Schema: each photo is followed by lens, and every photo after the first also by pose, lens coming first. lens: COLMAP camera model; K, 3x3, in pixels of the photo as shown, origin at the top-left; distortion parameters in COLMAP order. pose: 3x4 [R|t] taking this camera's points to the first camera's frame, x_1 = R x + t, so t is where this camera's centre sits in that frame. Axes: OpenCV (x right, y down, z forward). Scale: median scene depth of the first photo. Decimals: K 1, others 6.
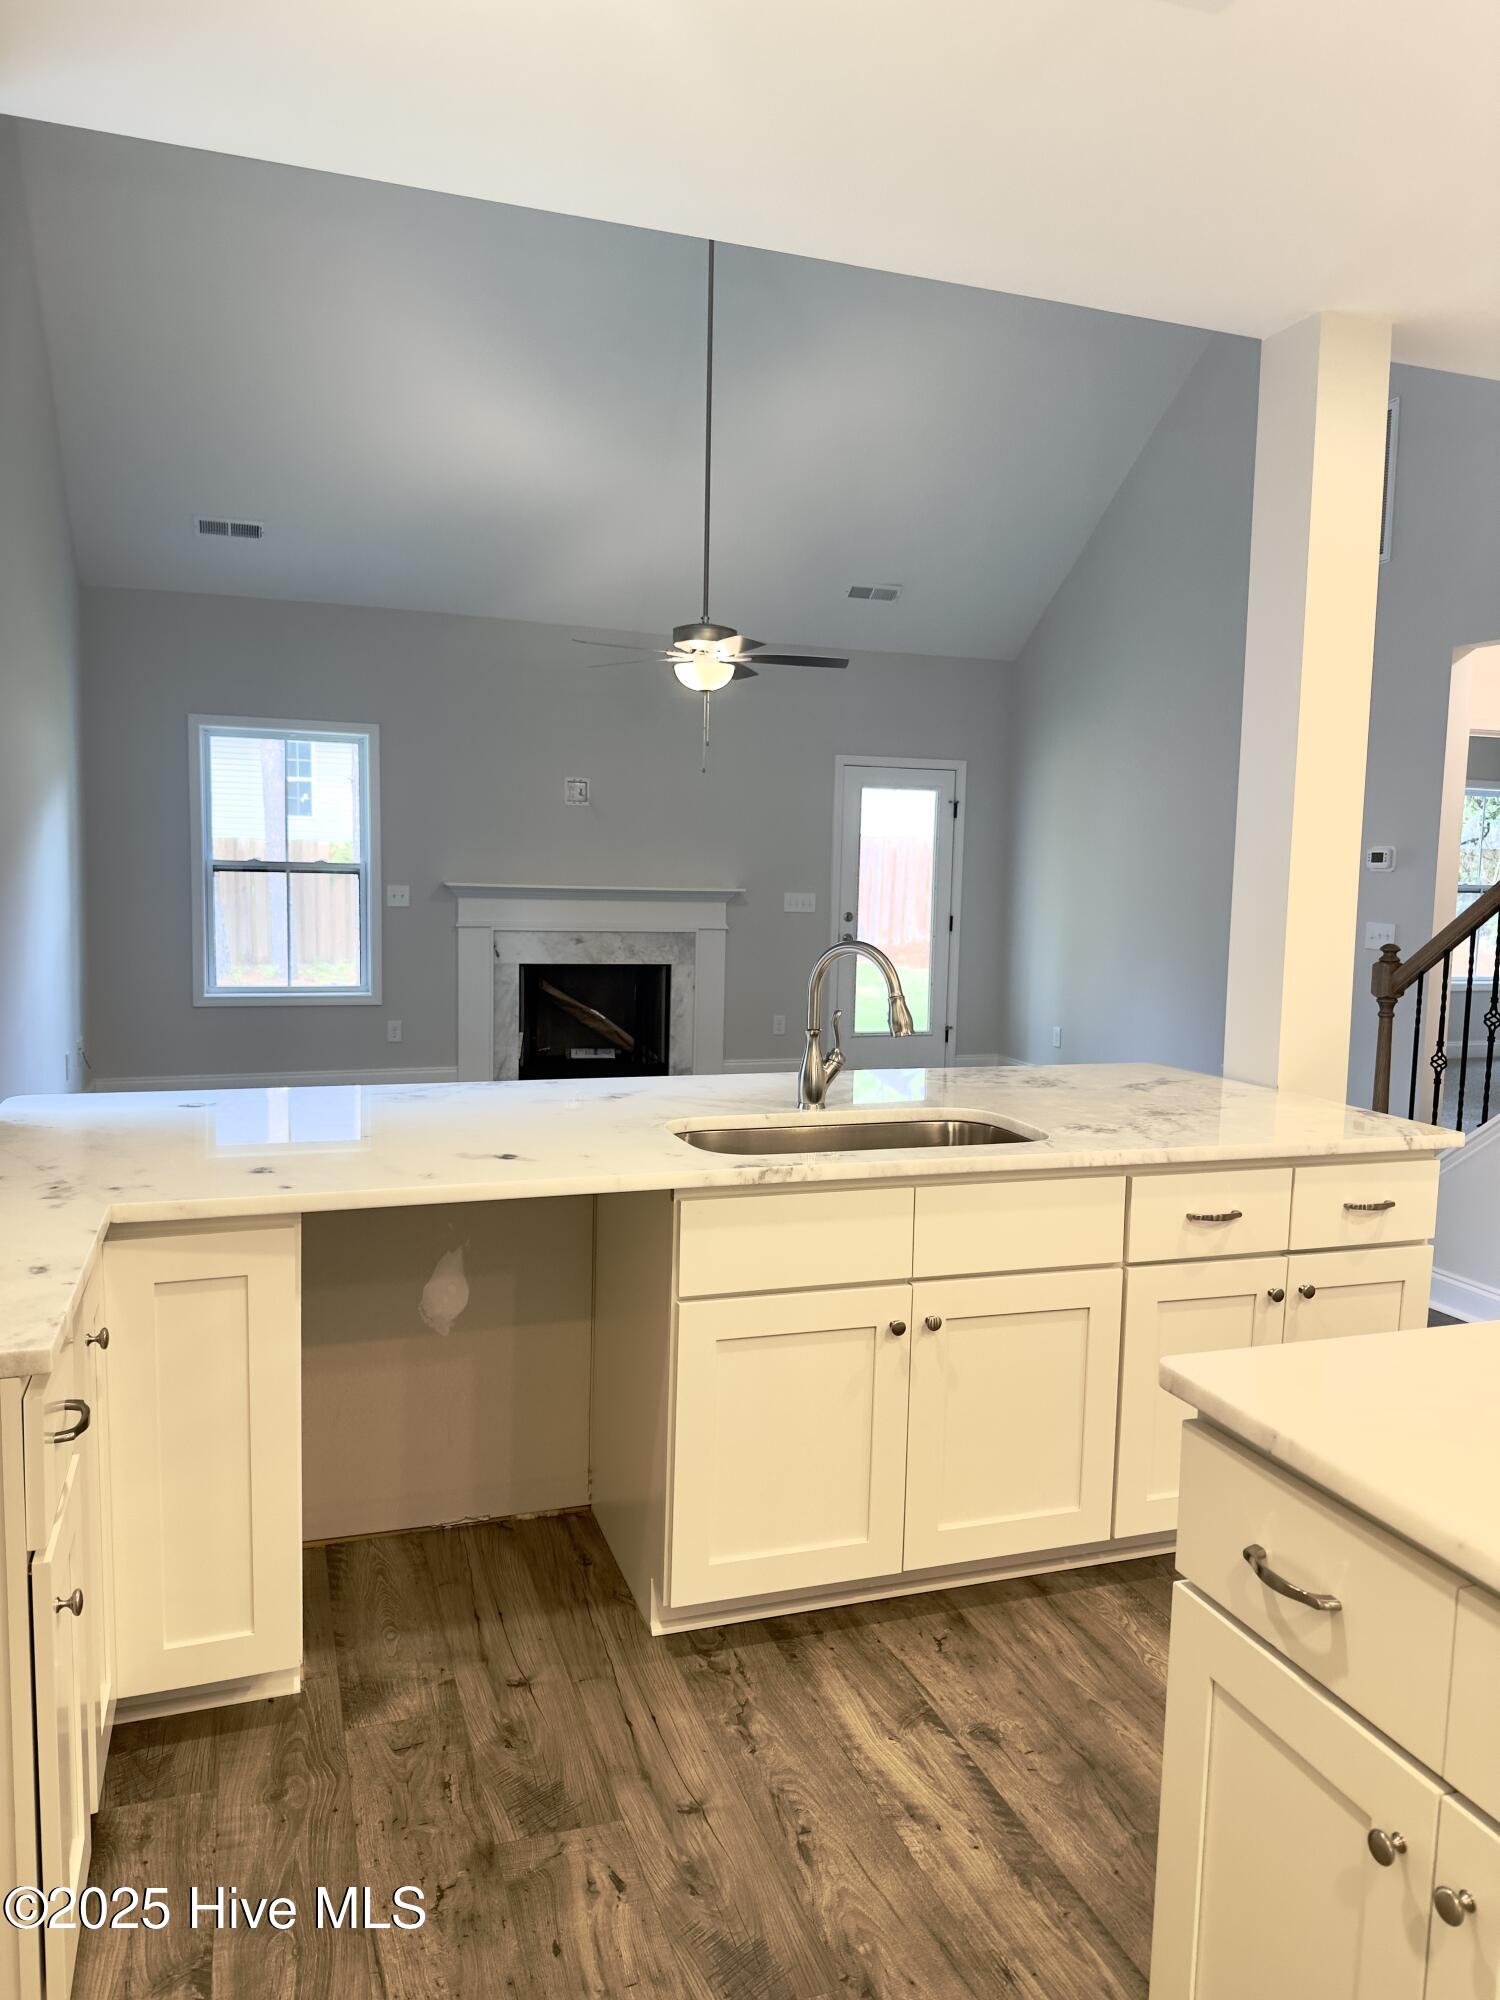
lens RADIAL K [[1393.5, 0, 768.5], [0, 1393.5, 1011.8], [0, 0, 1]] dist [0.069040, -0.089274]
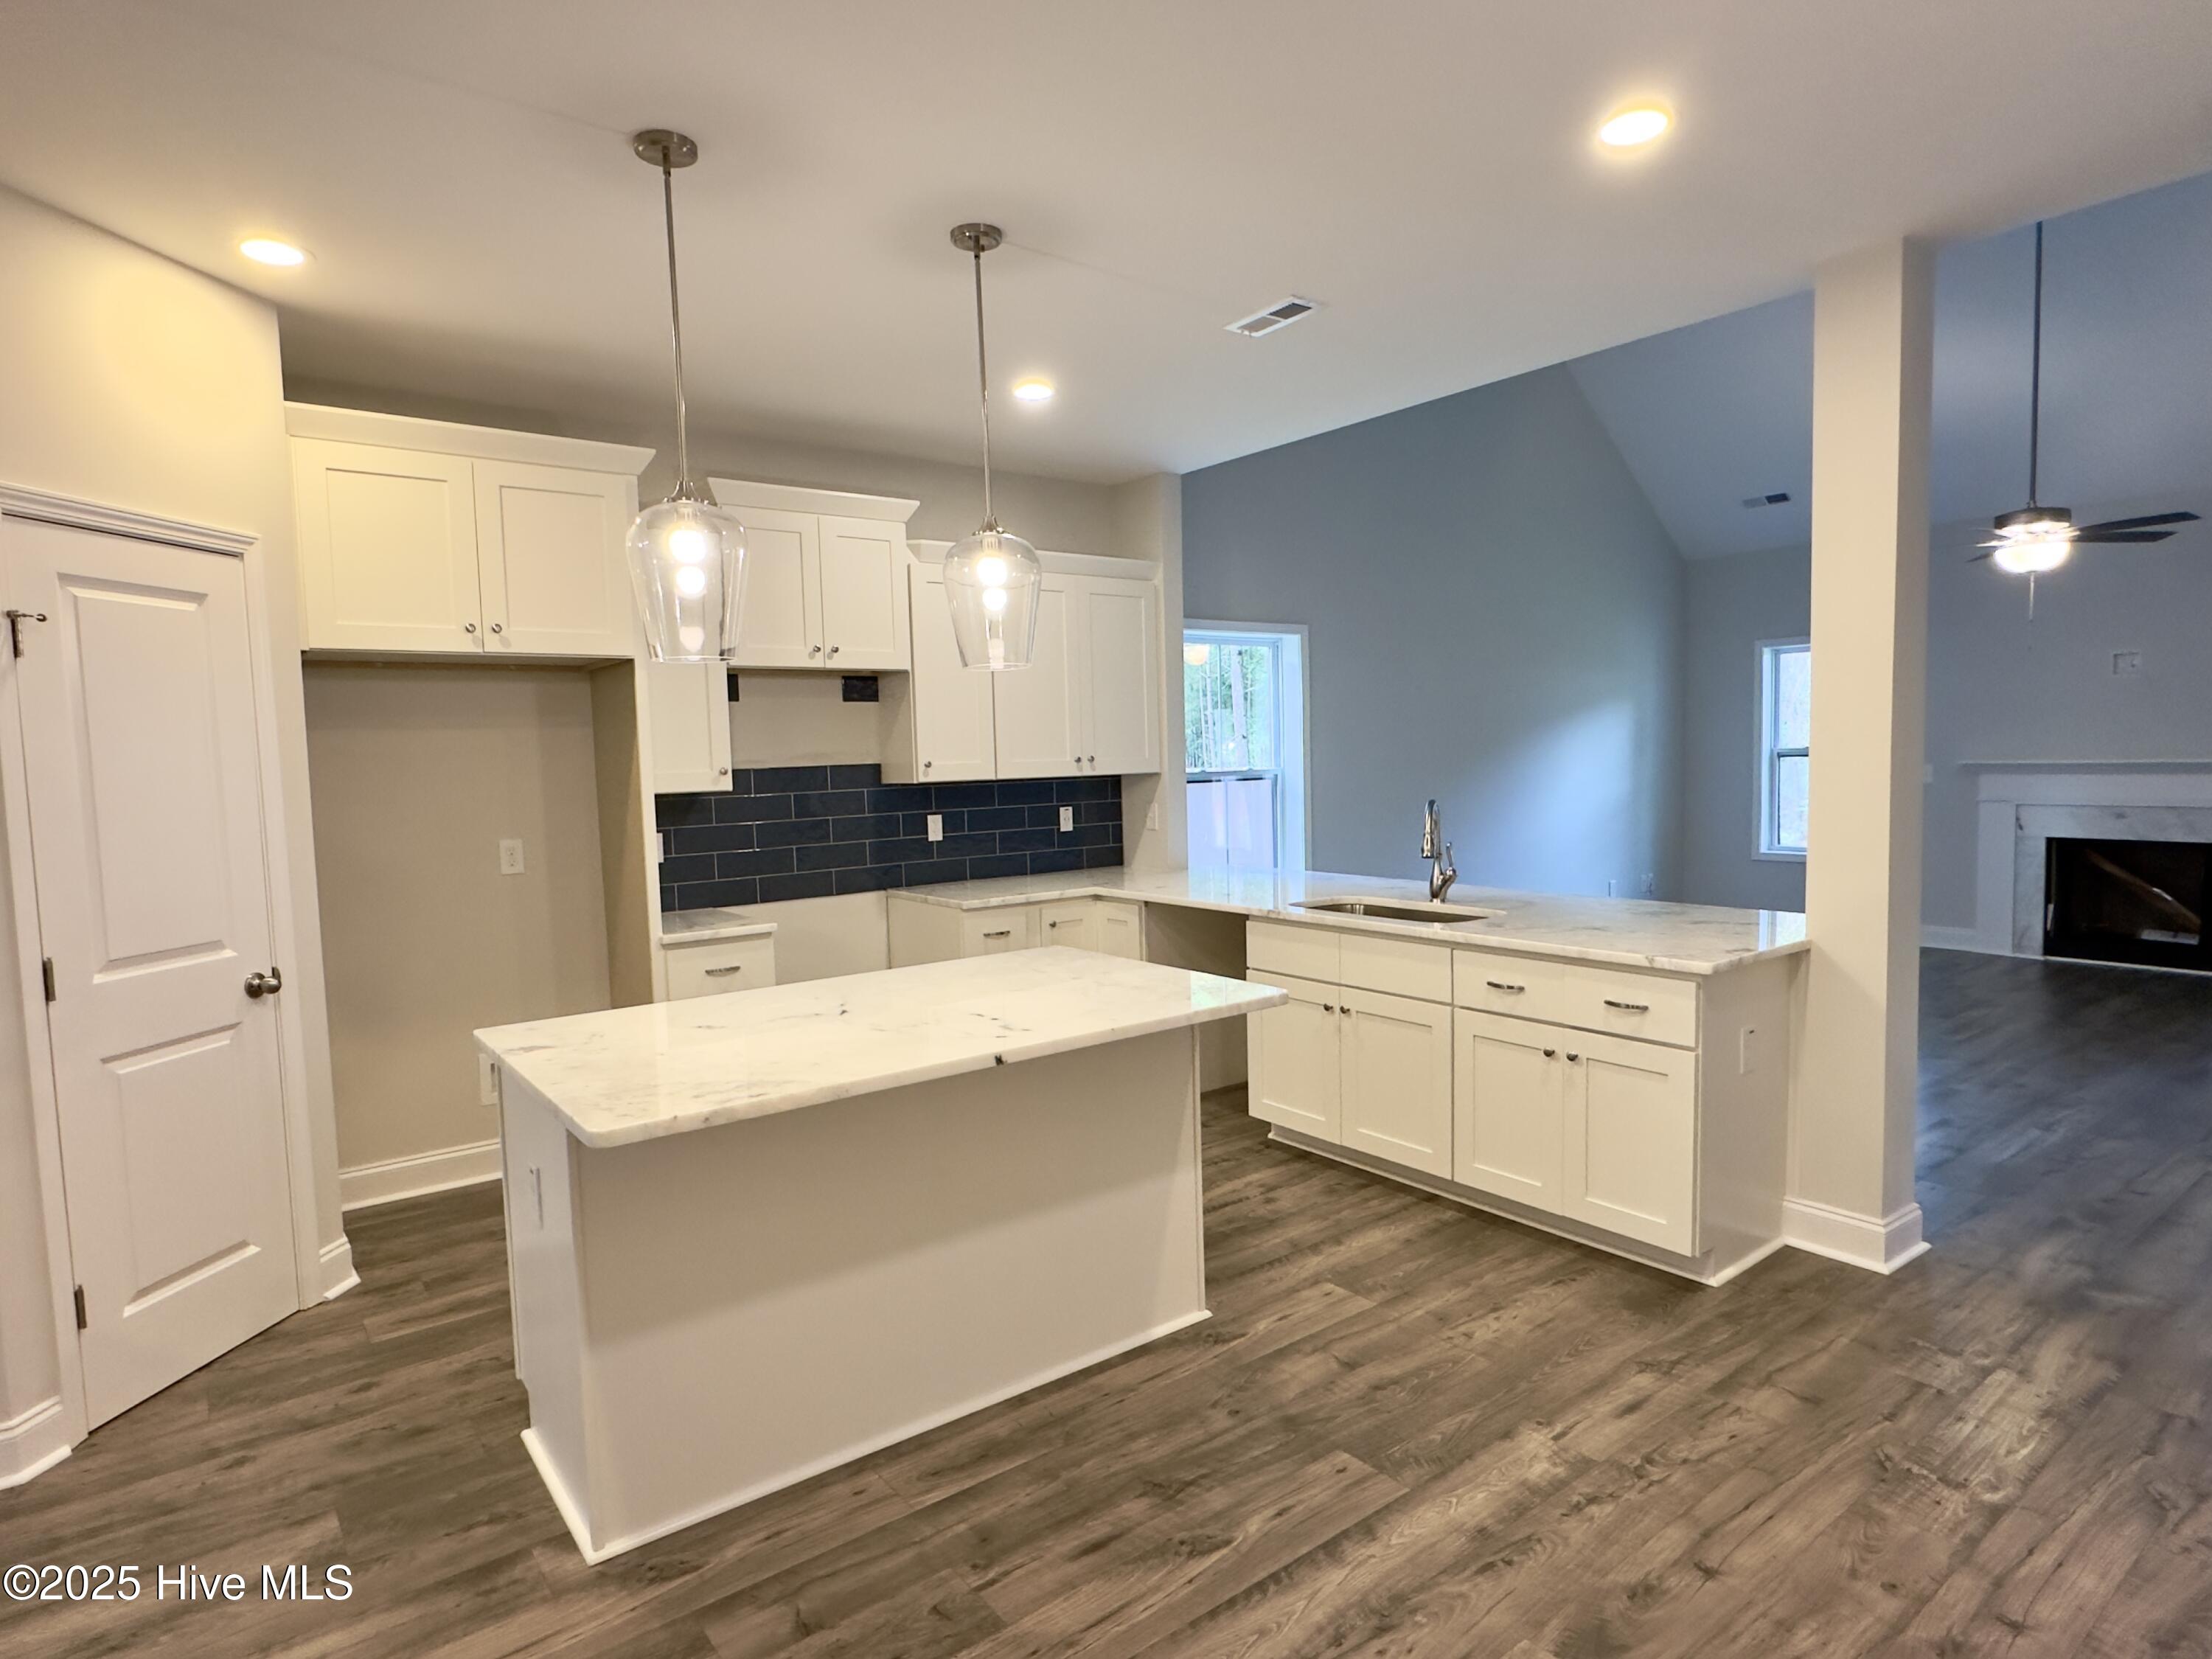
lens RADIAL K [[1213.0, 0, 1103.5], [0, 1213.0, 852.6], [0, 0, 1]] dist [0.000320, -0.002077]
pose [[0.300755, 0.047172, -0.952534, 0.482733], [-0.067745, 0.997310, 0.027999, -0.000821], [0.951292, 0.056108, 0.303141, 0.068877]]
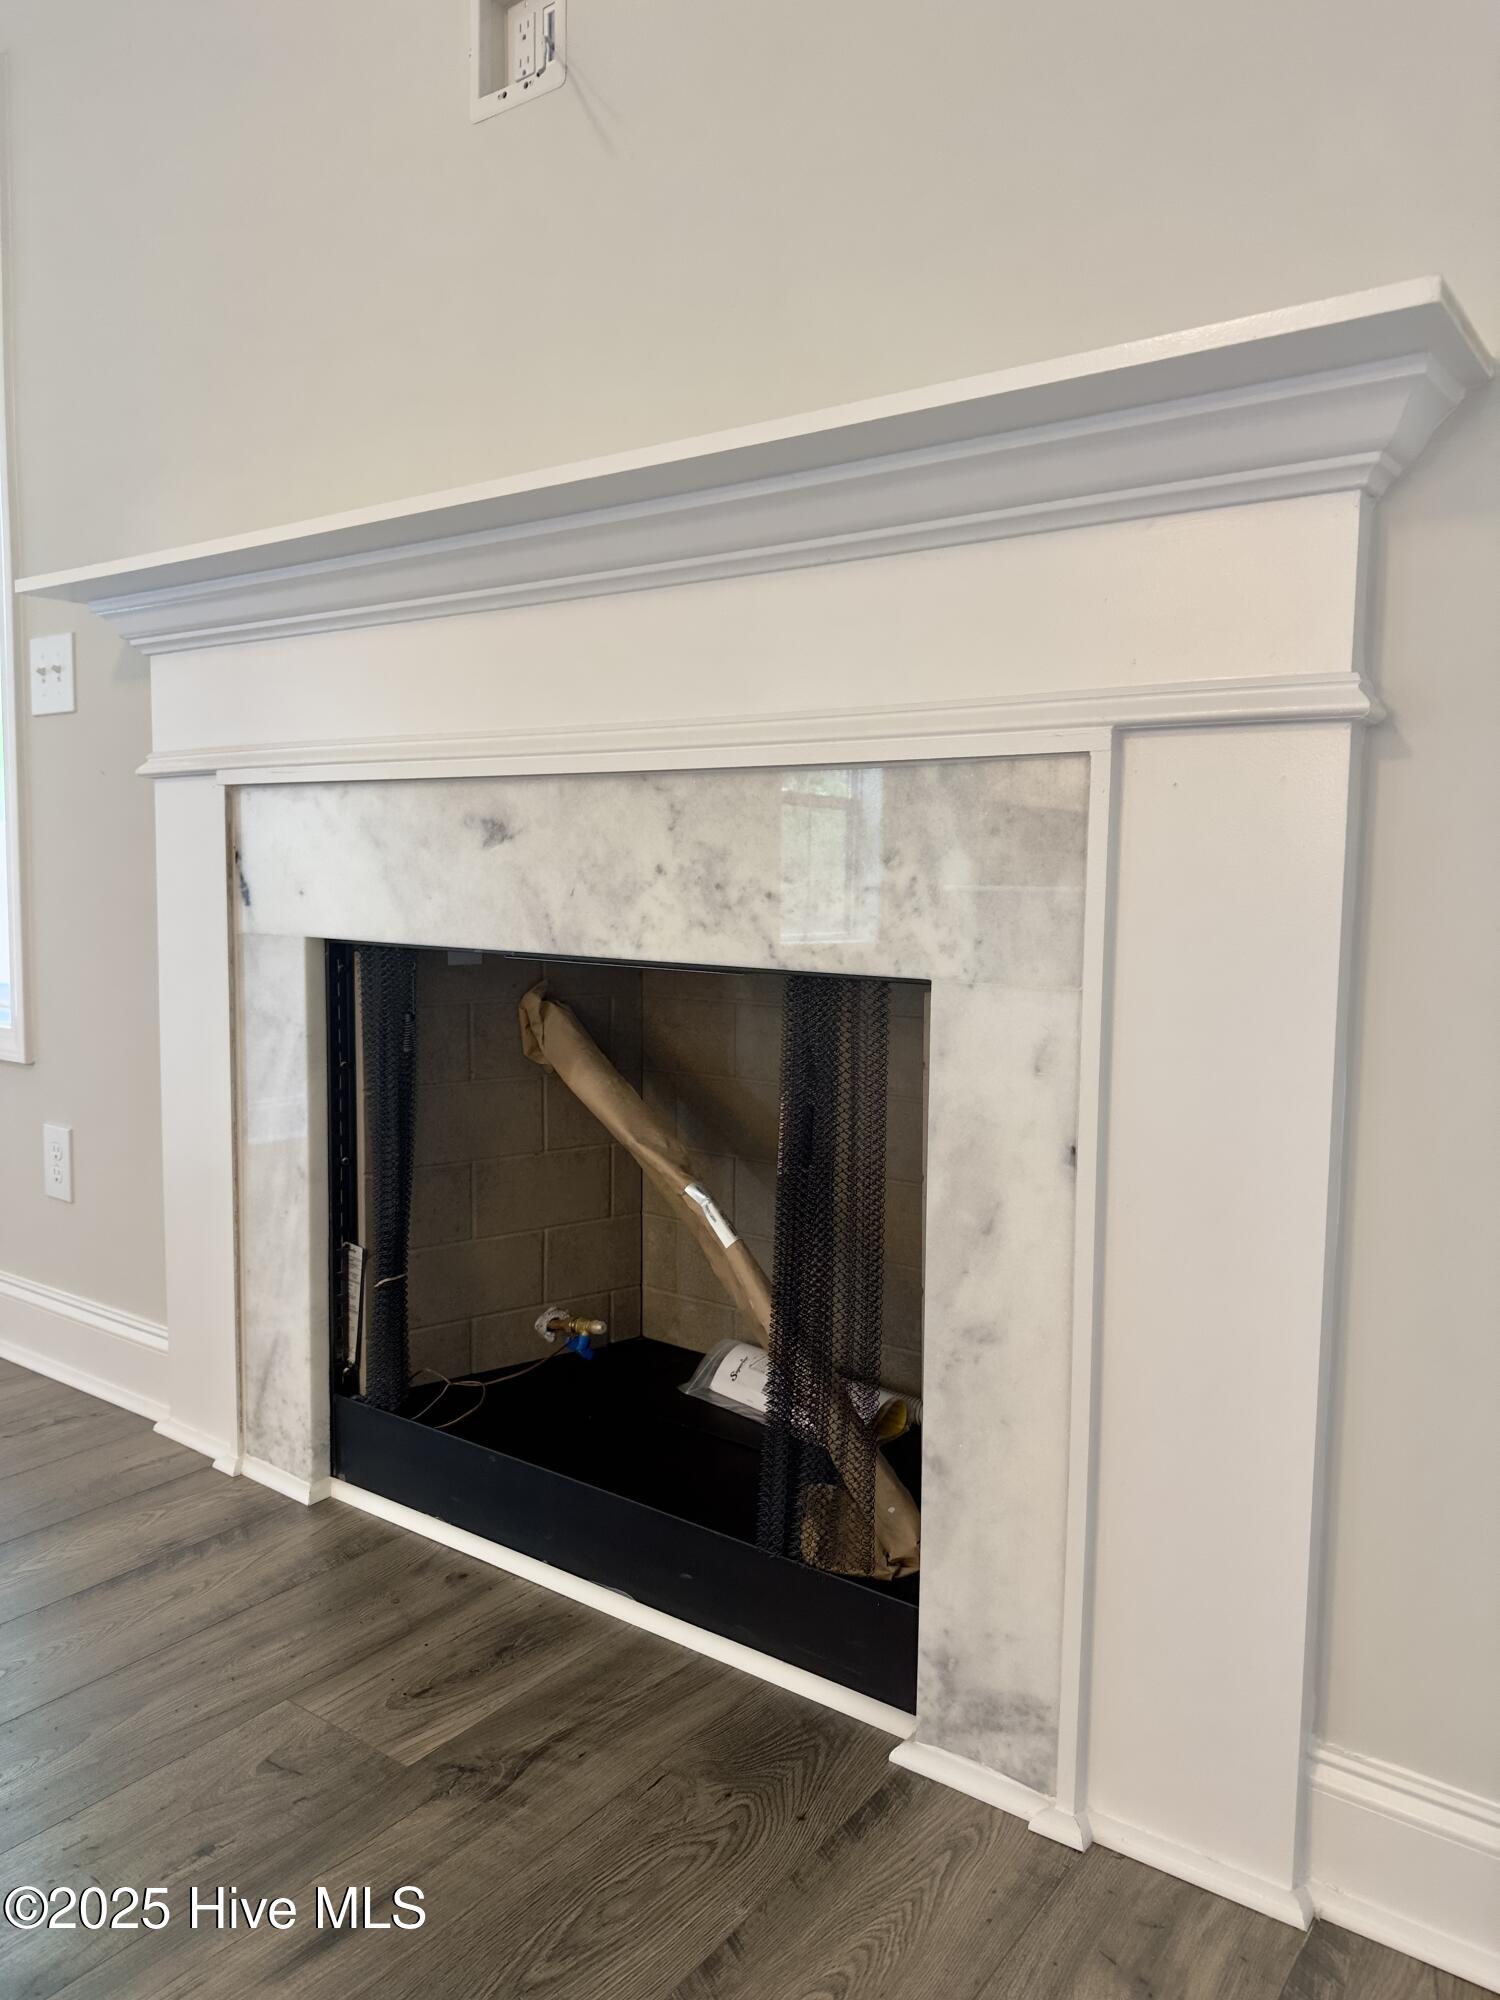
lens RADIAL K [[1438.3, 0, 758.4], [0, 1438.3, 994.3], [0, 0, 1]] dist [0.026553, -0.013063]
pose [[0.553033, 0.053180, -0.831460, 0.053235], [-0.089828, 0.995949, 0.003953, -0.033835], [0.828303, 0.072503, 0.555570, 0.966411]]
